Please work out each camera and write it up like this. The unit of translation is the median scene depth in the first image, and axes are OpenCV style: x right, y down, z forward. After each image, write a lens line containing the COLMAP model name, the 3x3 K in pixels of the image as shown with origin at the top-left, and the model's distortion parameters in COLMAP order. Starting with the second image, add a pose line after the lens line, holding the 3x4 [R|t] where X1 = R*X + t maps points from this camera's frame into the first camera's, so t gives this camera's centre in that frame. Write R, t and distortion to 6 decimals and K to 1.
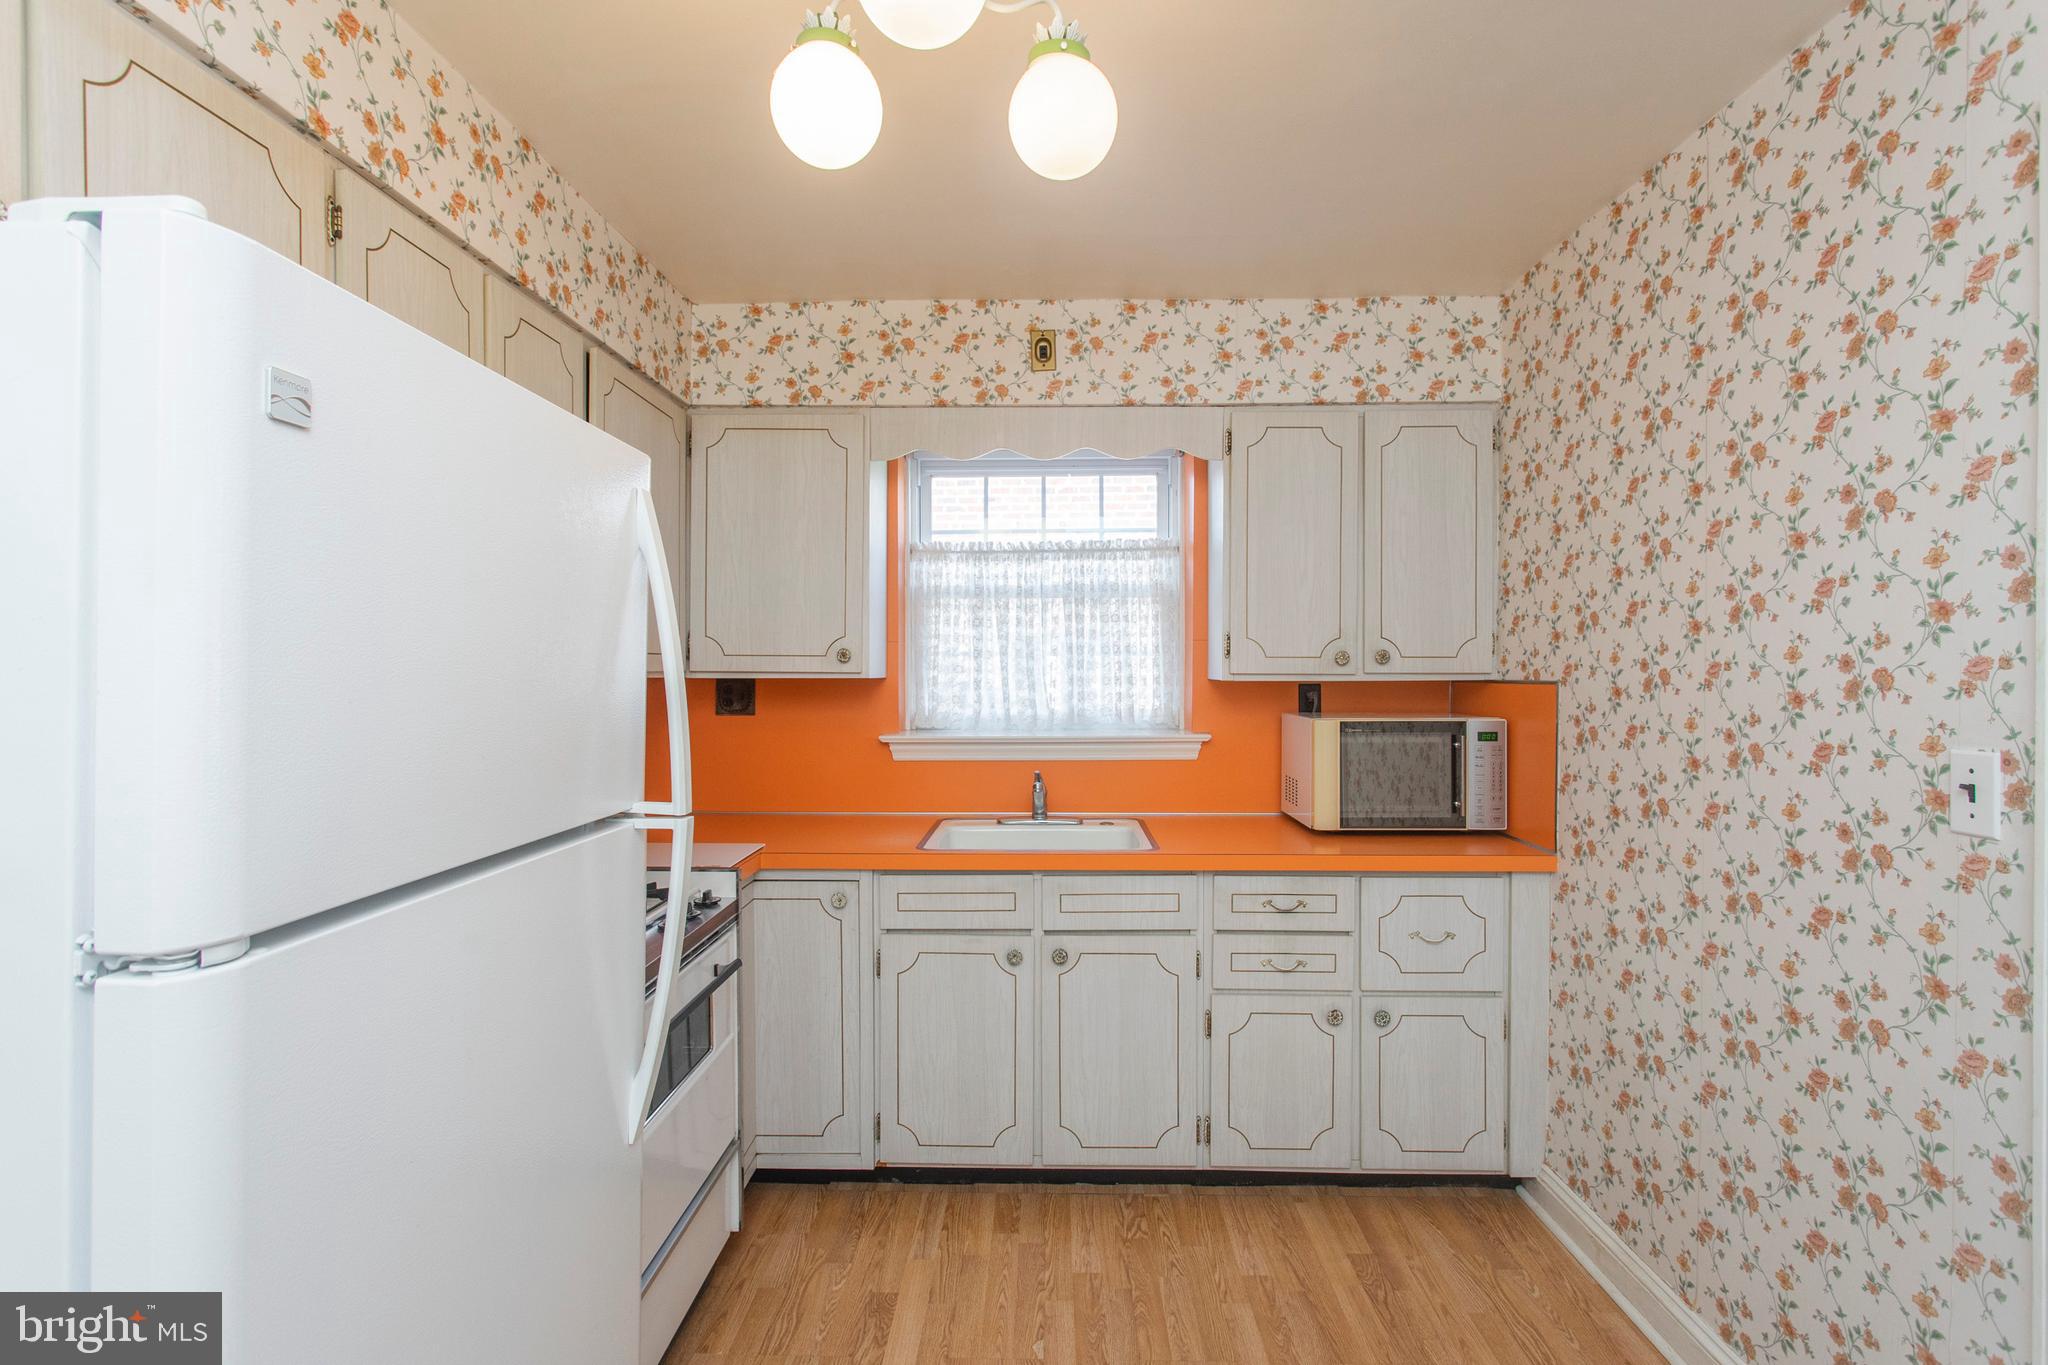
lens RADIAL K [[983.7, 0, 1020.9], [0, 983.7, 675.4], [0, 0, 1]] dist [-0.004819, 0.003810]
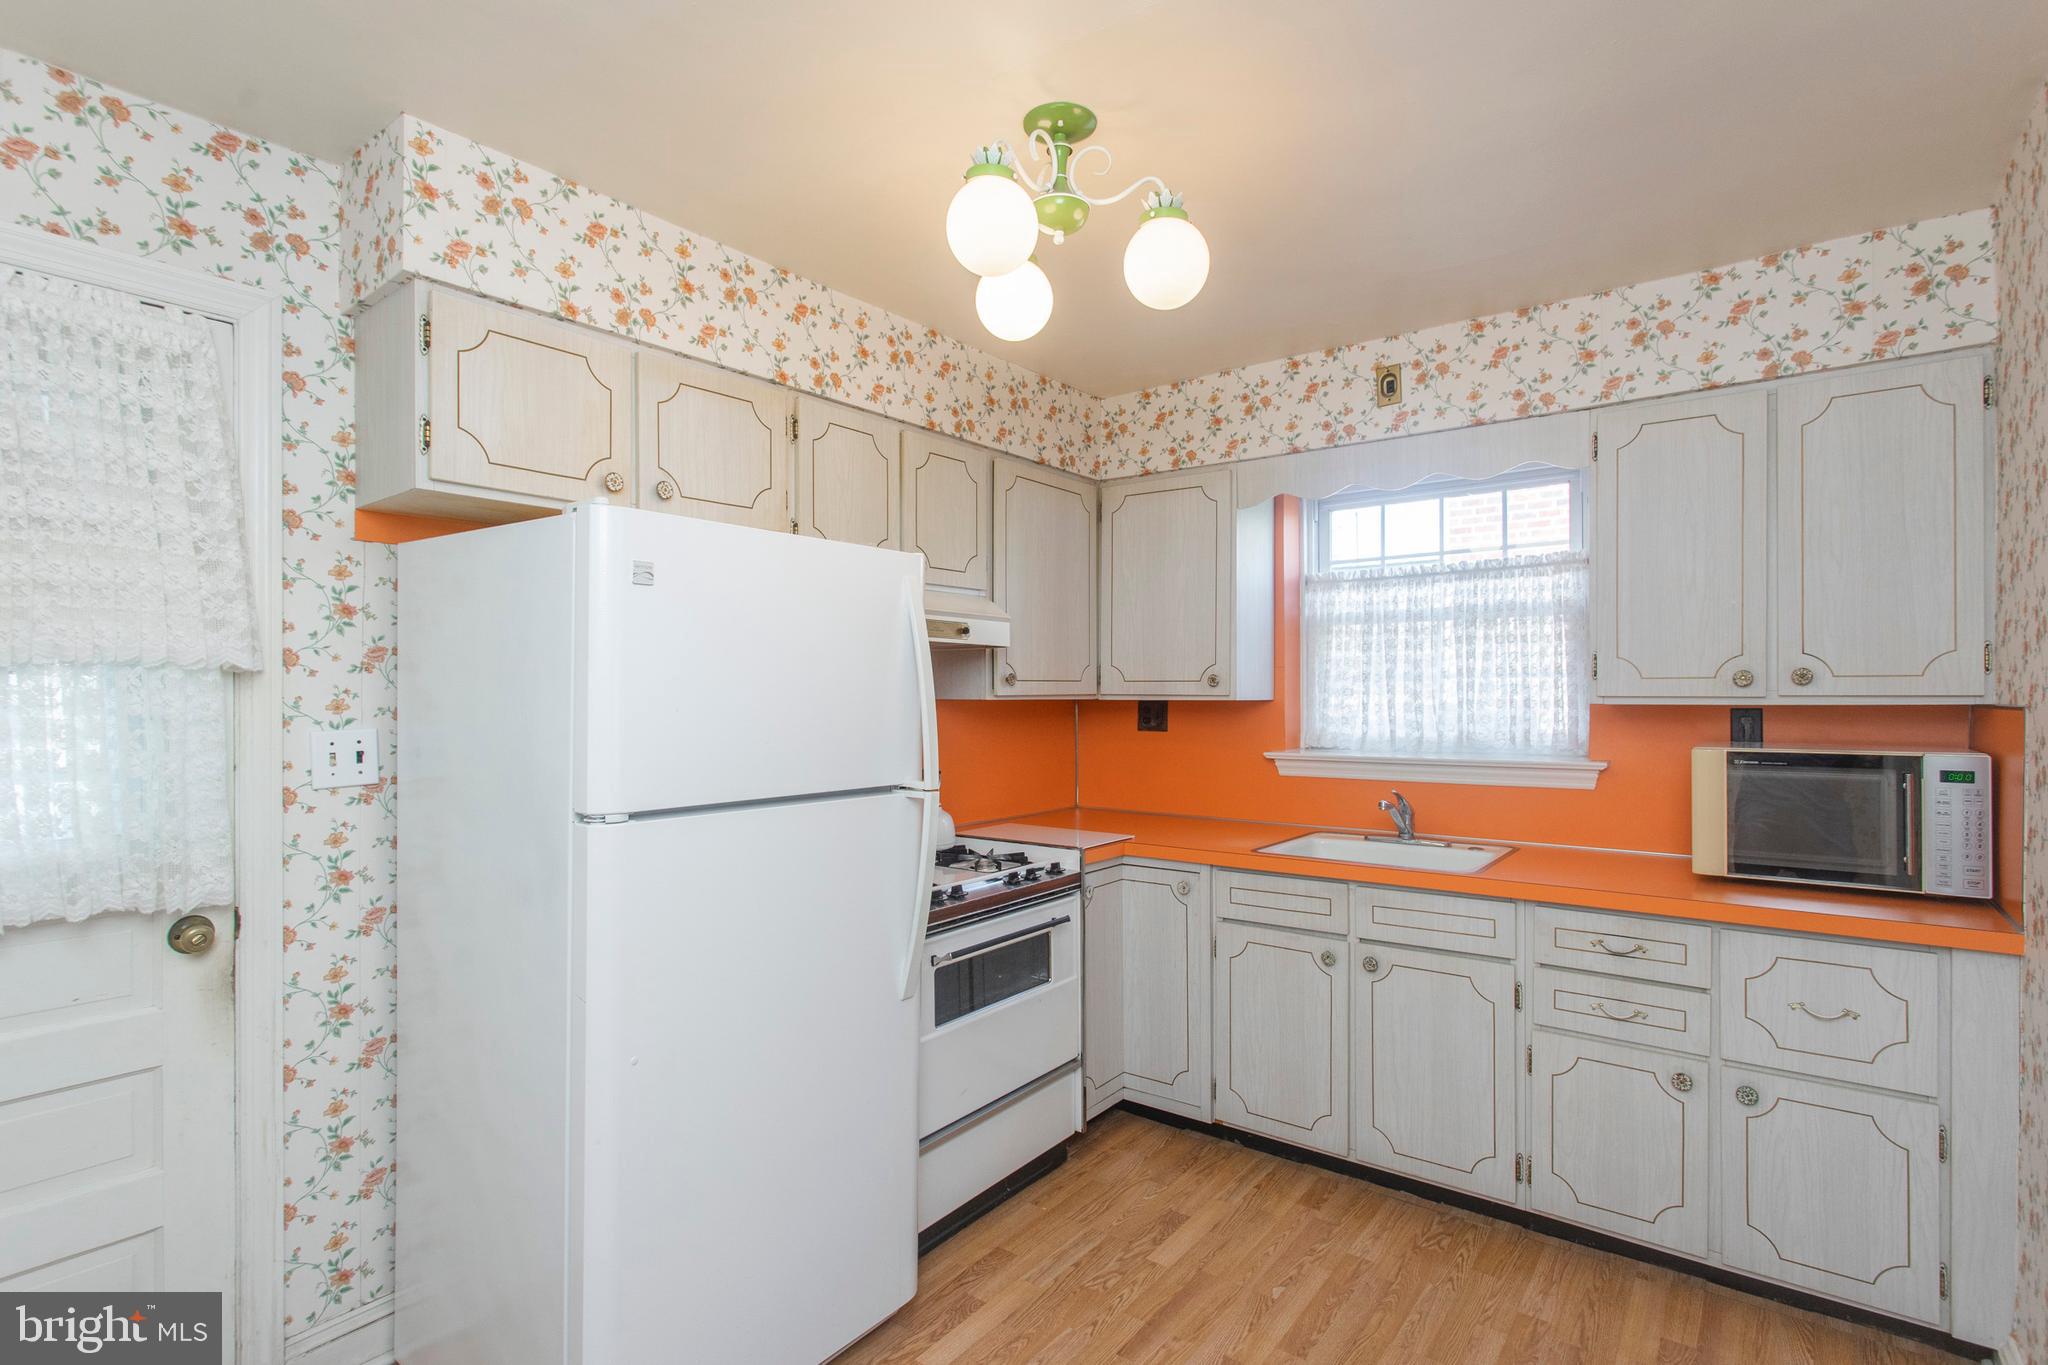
lens RADIAL K [[983.7, 0, 1003.0], [0, 983.7, 685.9], [0, 0, 1]] dist [-0.004819, 0.003810]
pose [[0.805066, -0.006044, -0.593154, 0.340664], [-0.000826, 0.999936, -0.011311, -0.000596], [0.593185, 0.009596, 0.805009, -0.083558]]
